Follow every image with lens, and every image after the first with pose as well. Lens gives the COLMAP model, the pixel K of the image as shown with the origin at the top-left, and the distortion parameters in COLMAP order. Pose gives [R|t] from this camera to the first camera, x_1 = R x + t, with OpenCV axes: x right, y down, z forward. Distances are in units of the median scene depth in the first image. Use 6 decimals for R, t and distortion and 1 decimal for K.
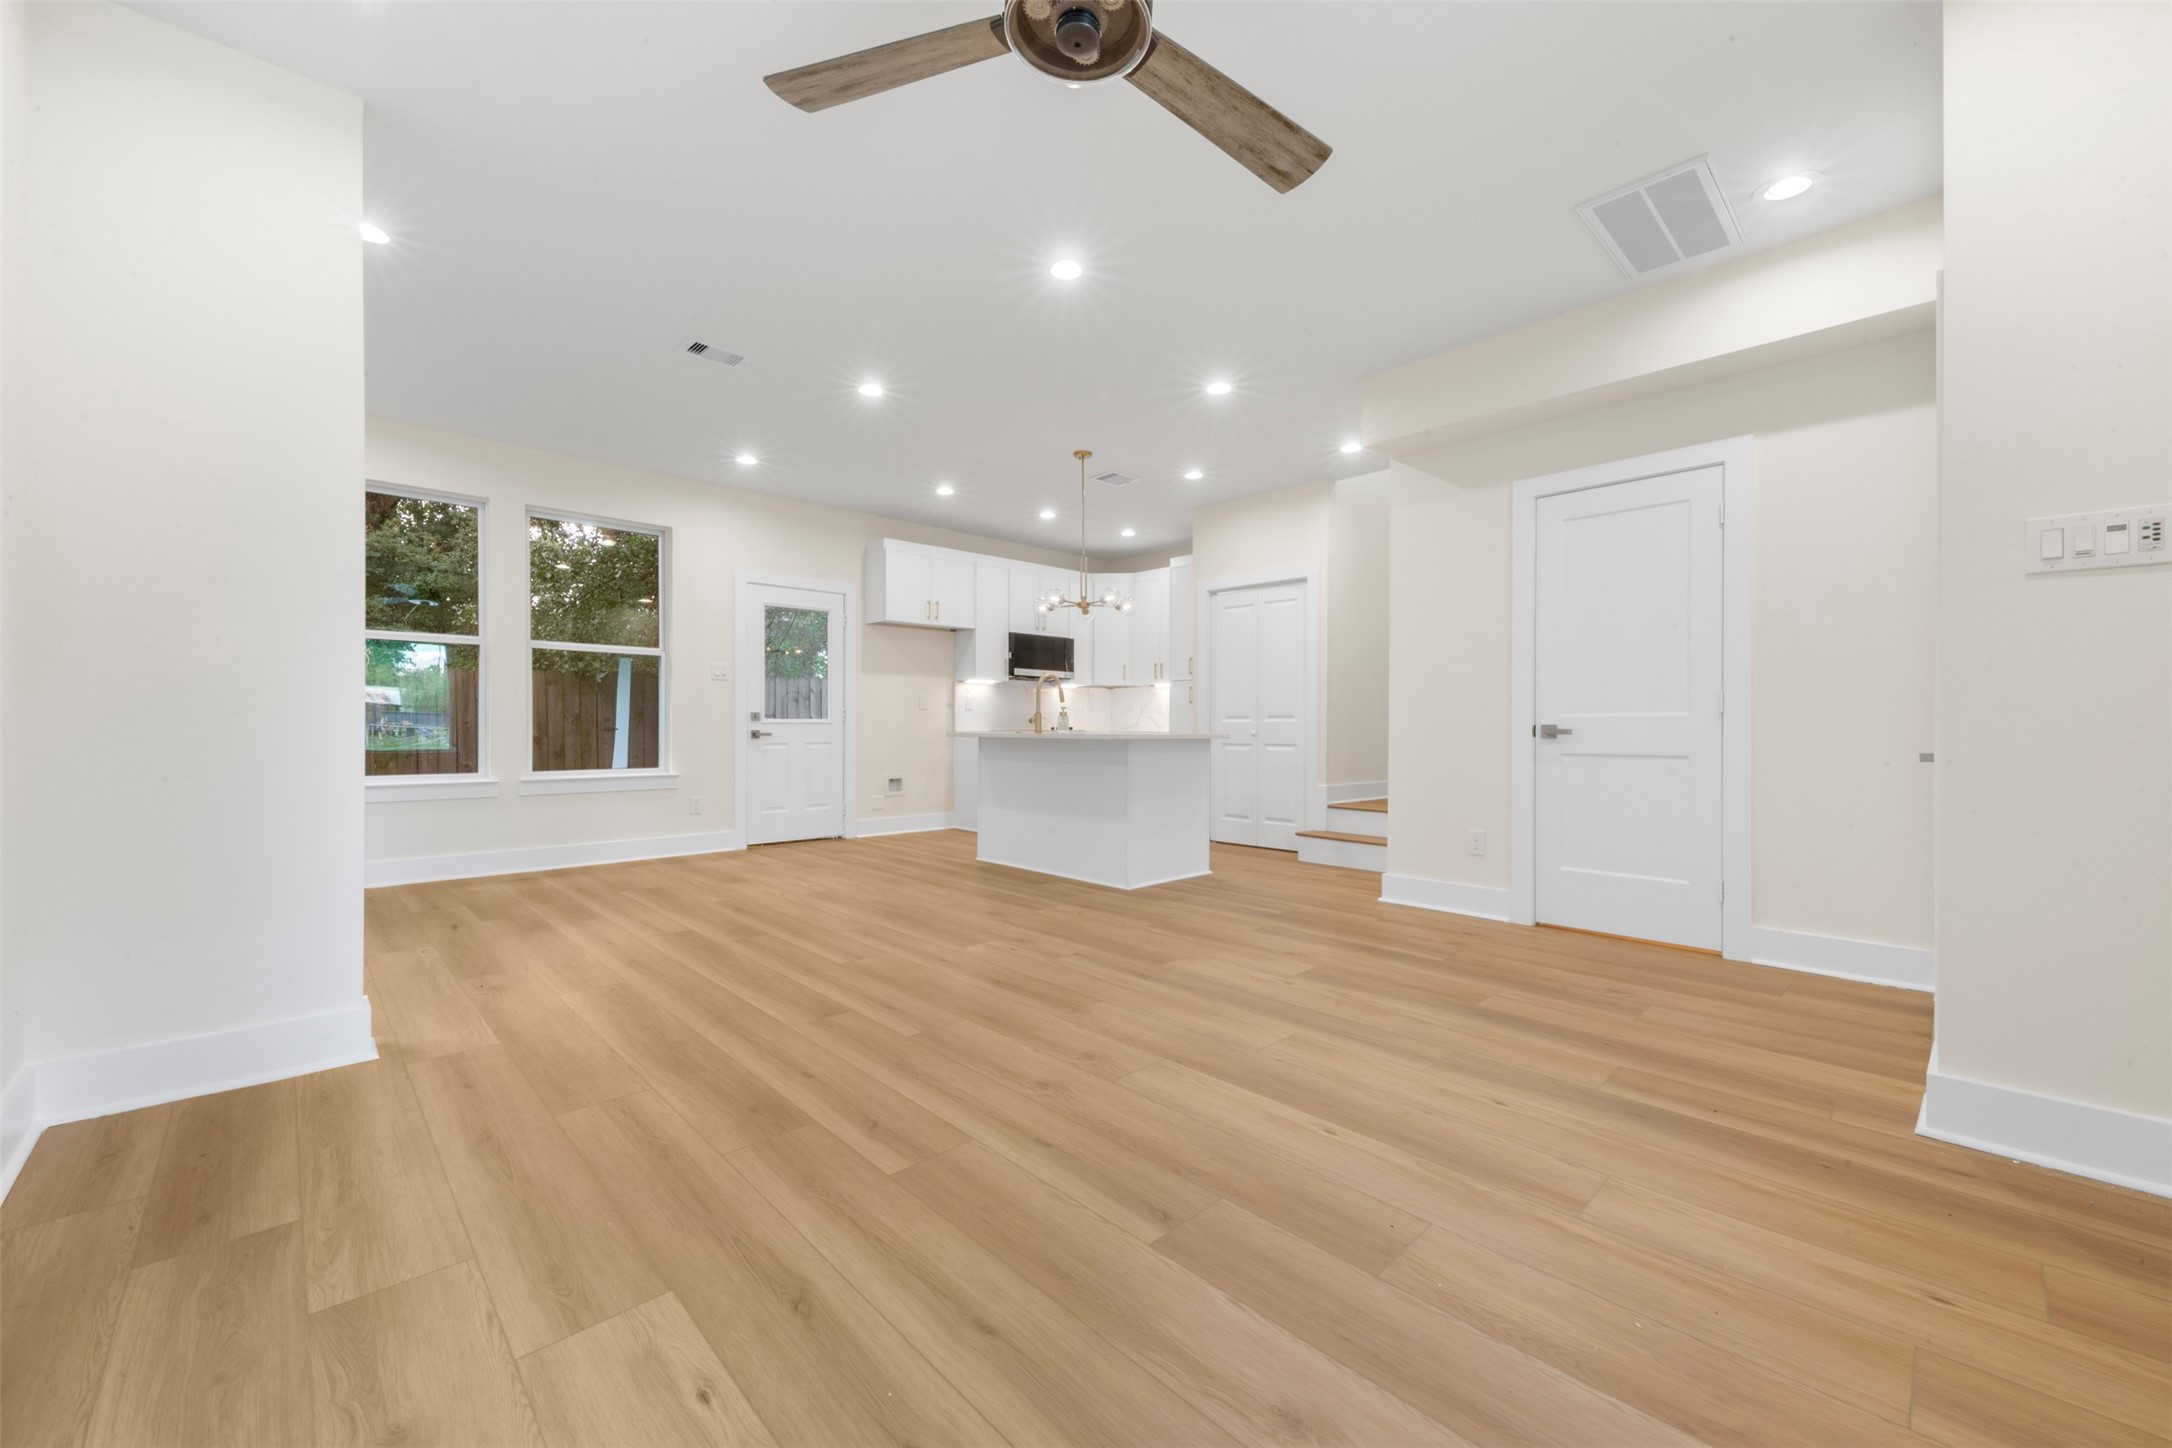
lens RADIAL K [[839.1, 0, 1081.9], [0, 839.1, 724.4], [0, 0, 1]] dist [0.007819, -0.000314]
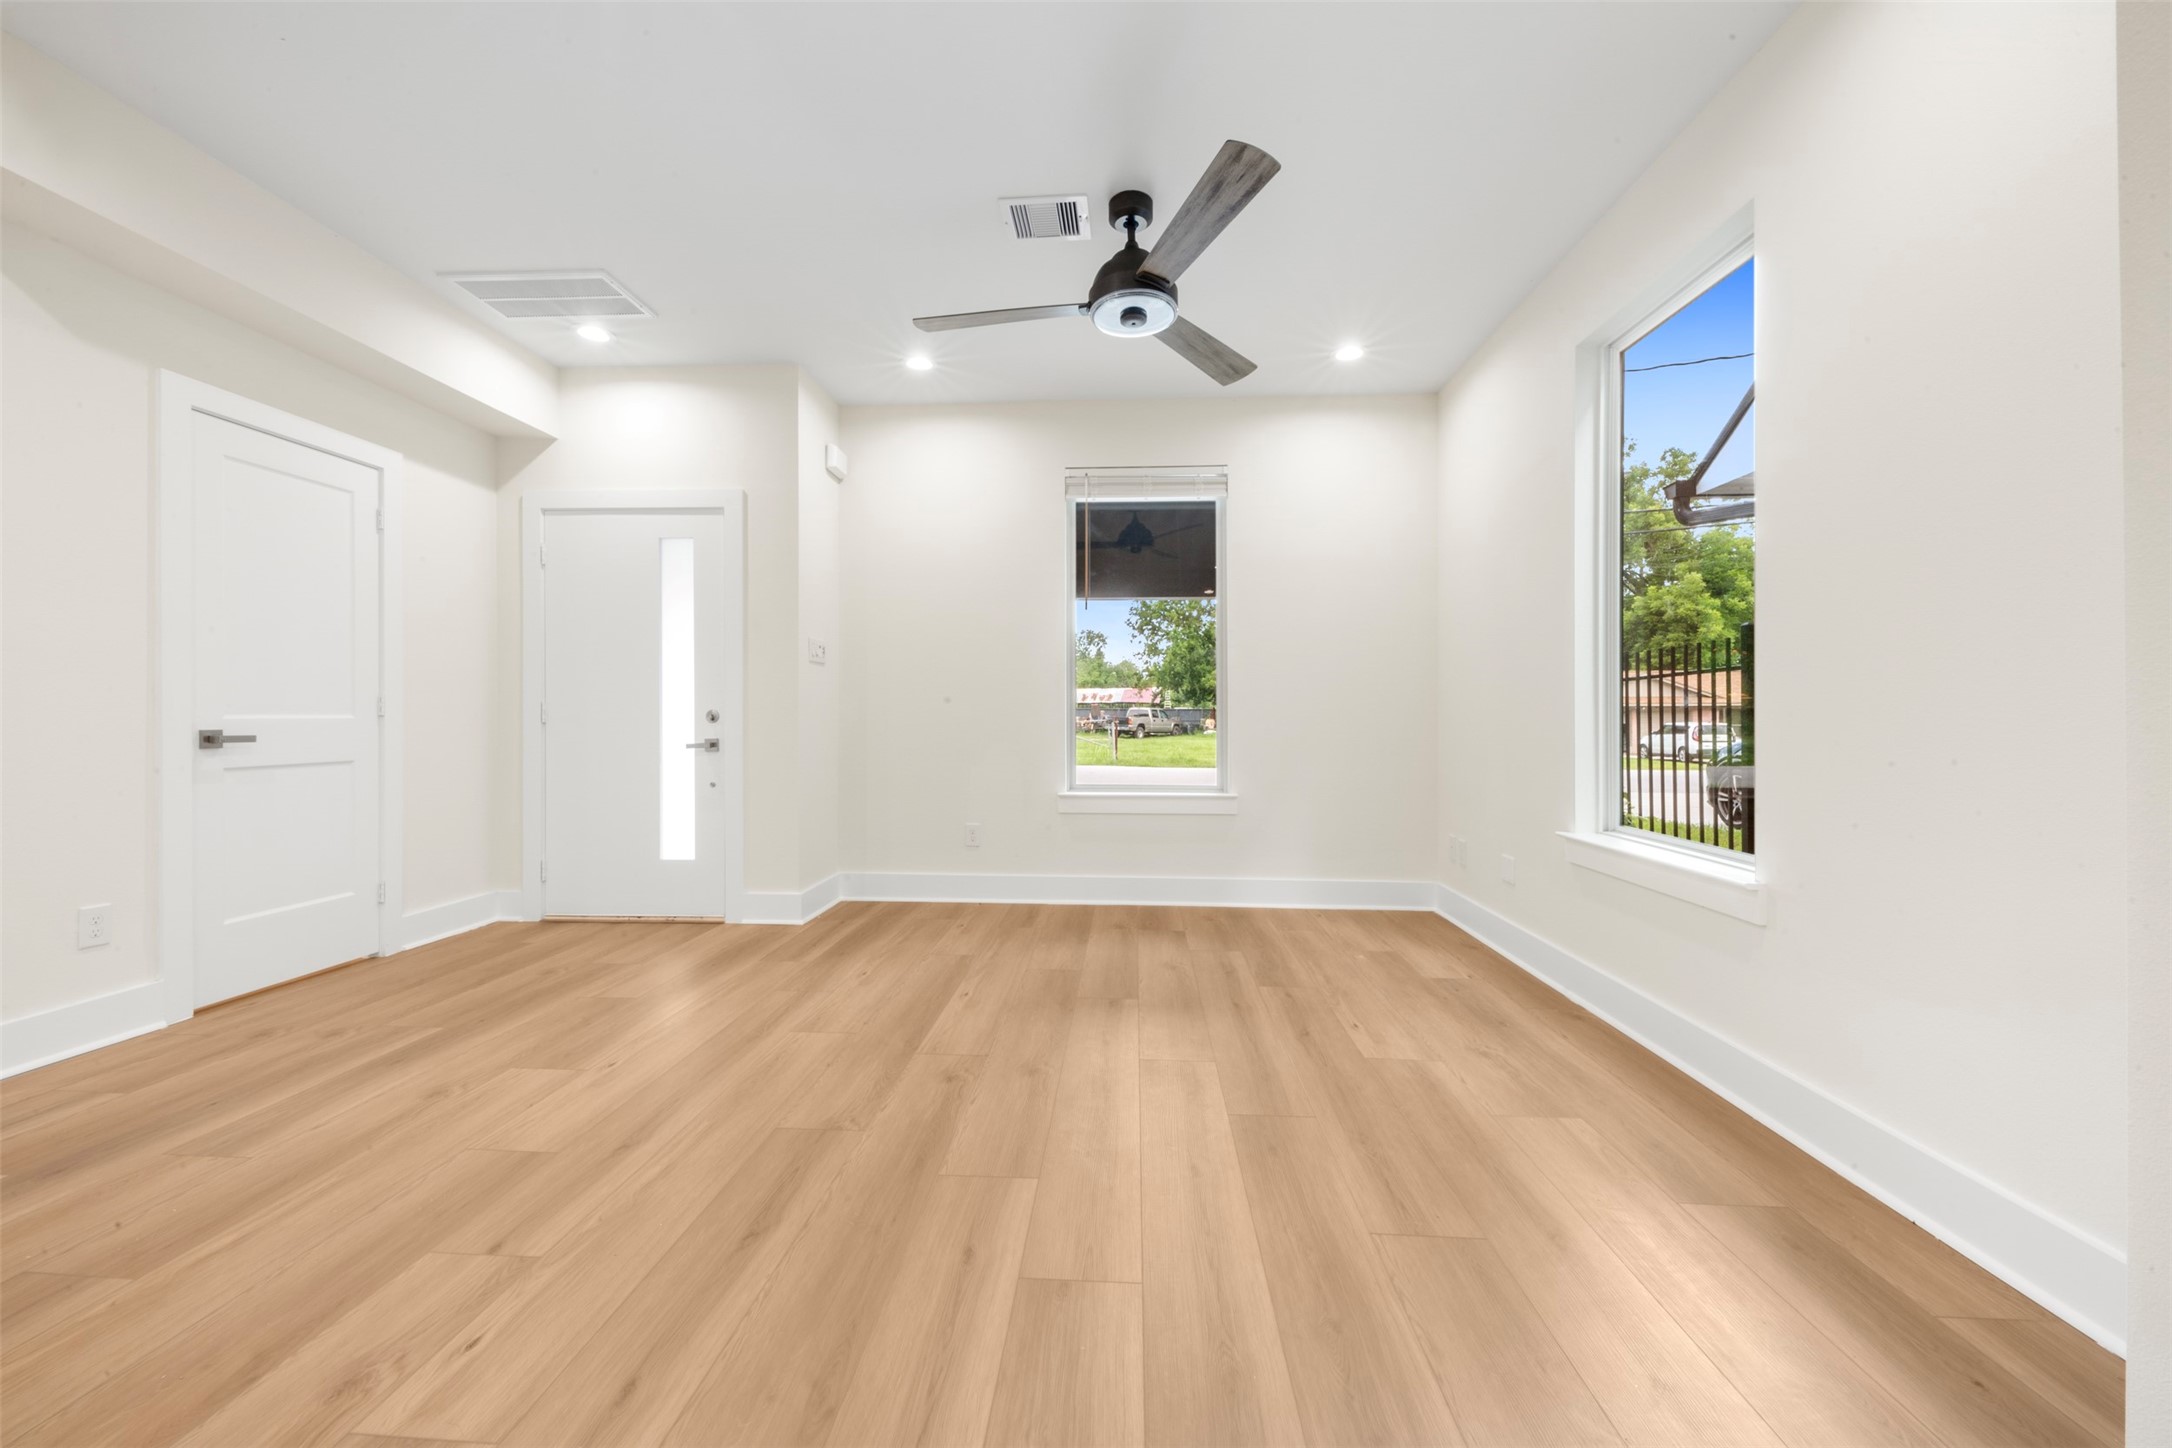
lens RADIAL K [[839.1, 0, 1081.9], [0, 839.1, 724.4], [0, 0, 1]] dist [0.007819, -0.000314]
pose [[-0.681812, -0.010960, 0.731445, -0.544319], [-0.004426, 0.999931, 0.010857, -0.018172], [-0.731514, 0.004165, -0.681814, 1.051699]]
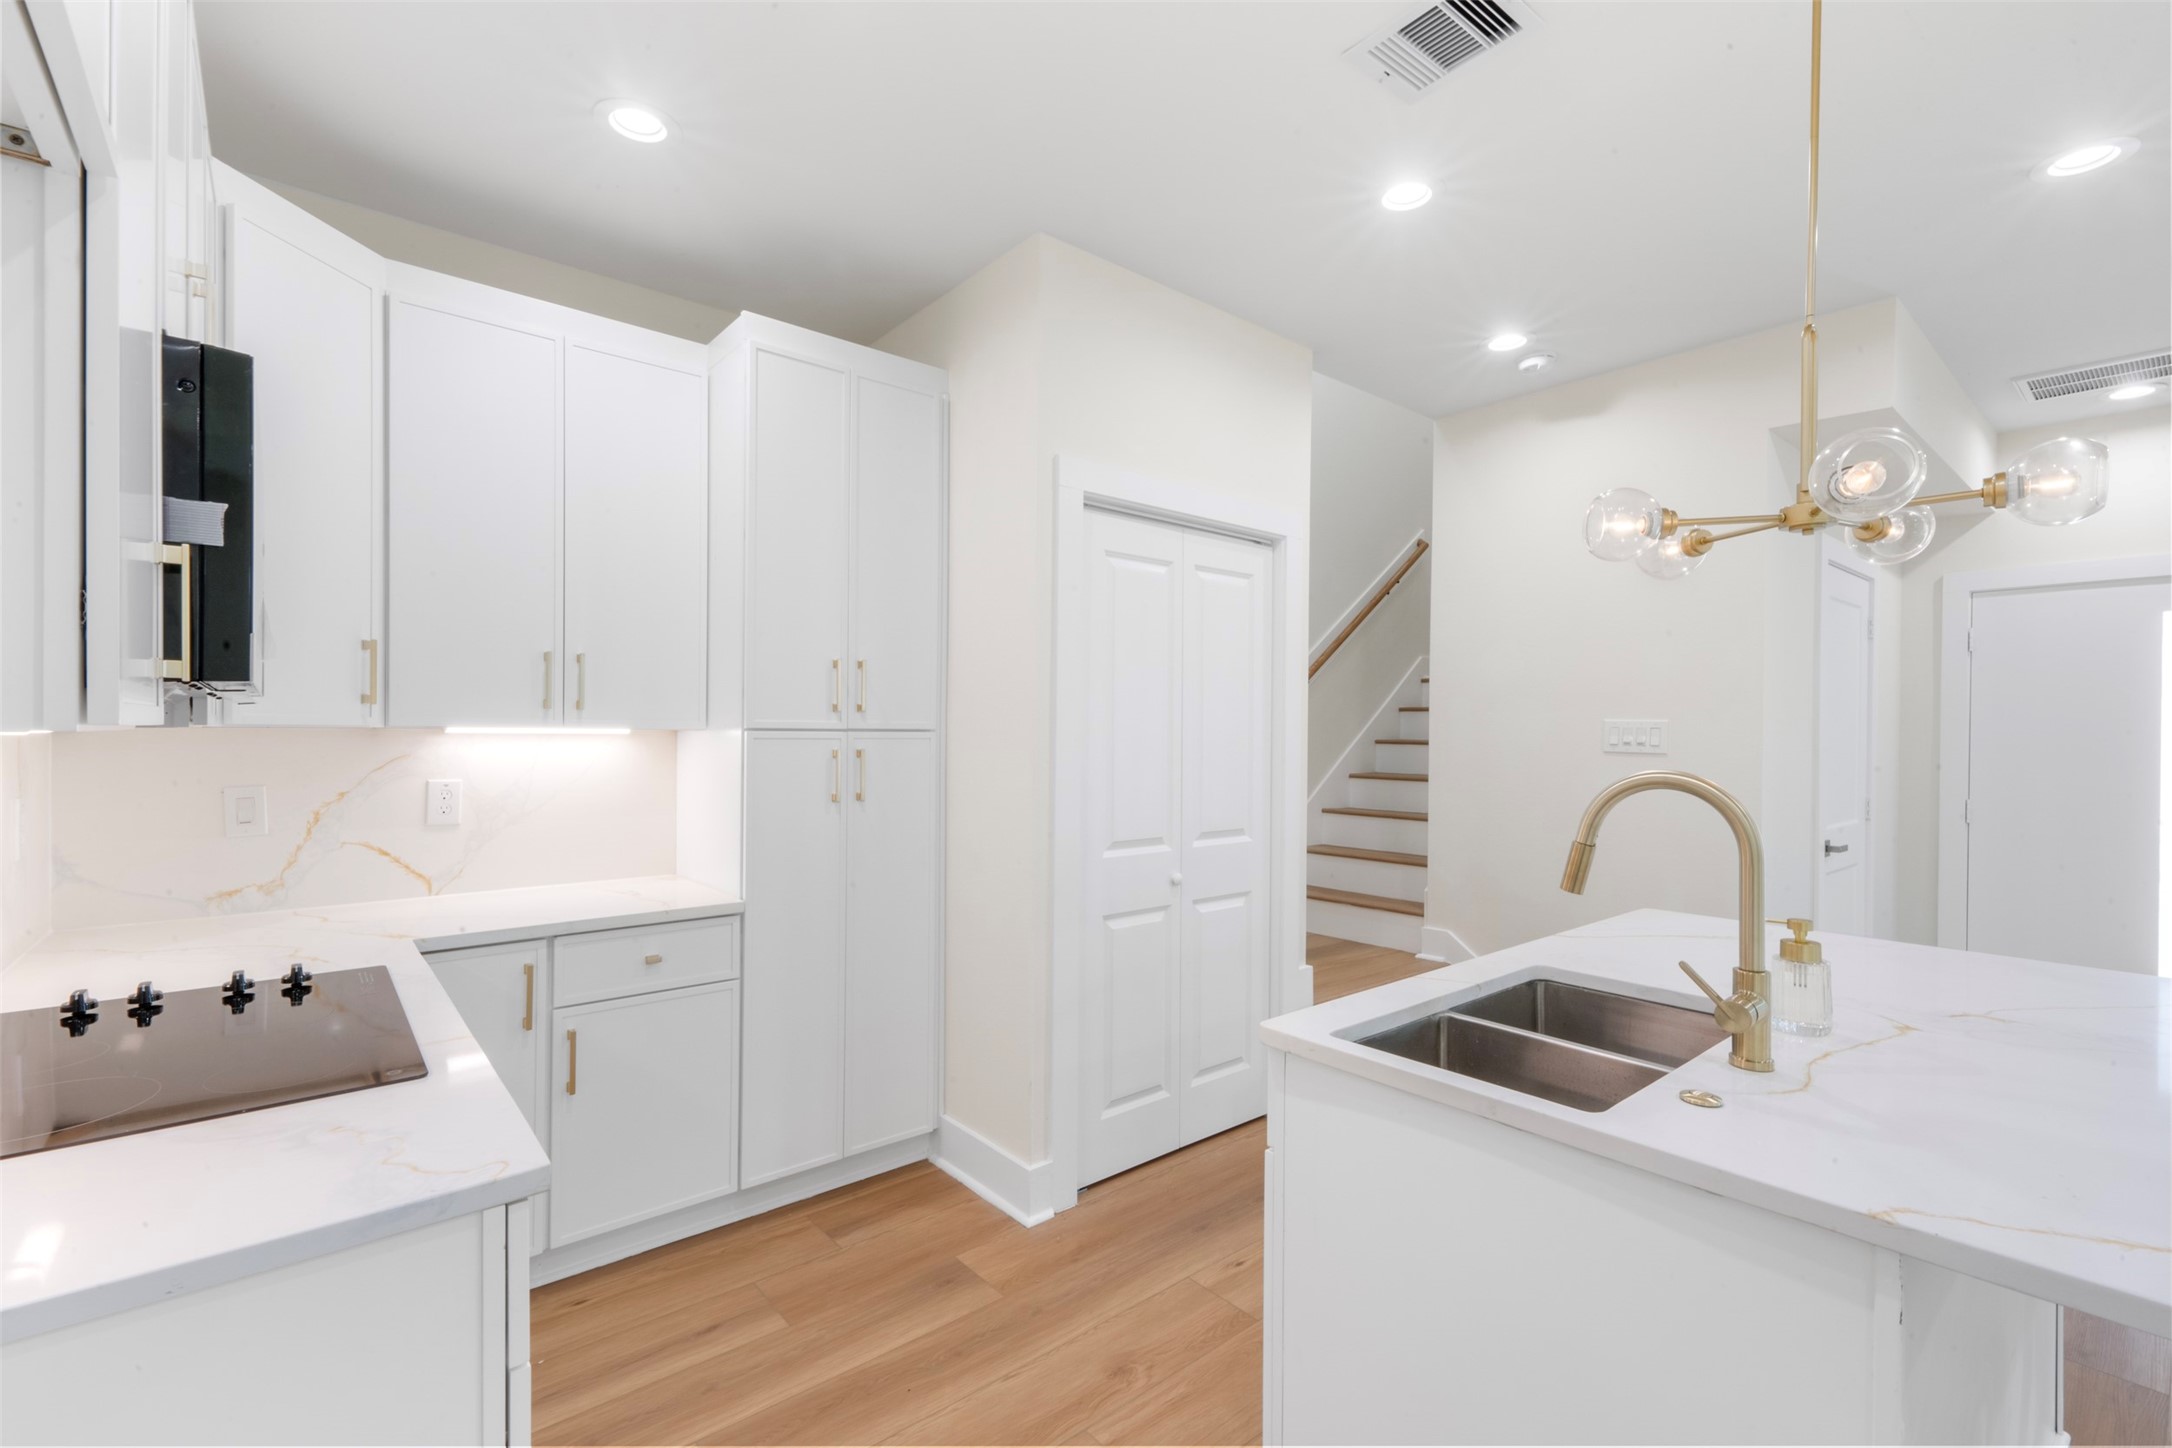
lens RADIAL K [[947.9, 0, 1082.9], [0, 947.9, 735.2], [0, 0, 1]] dist [0.015388, -0.000372]
pose [[0.063473, -0.007233, 0.997957, -0.475647], [-0.010078, 0.999918, 0.007889, -0.114823], [-0.997933, -0.010558, 0.063395, 1.853398]]
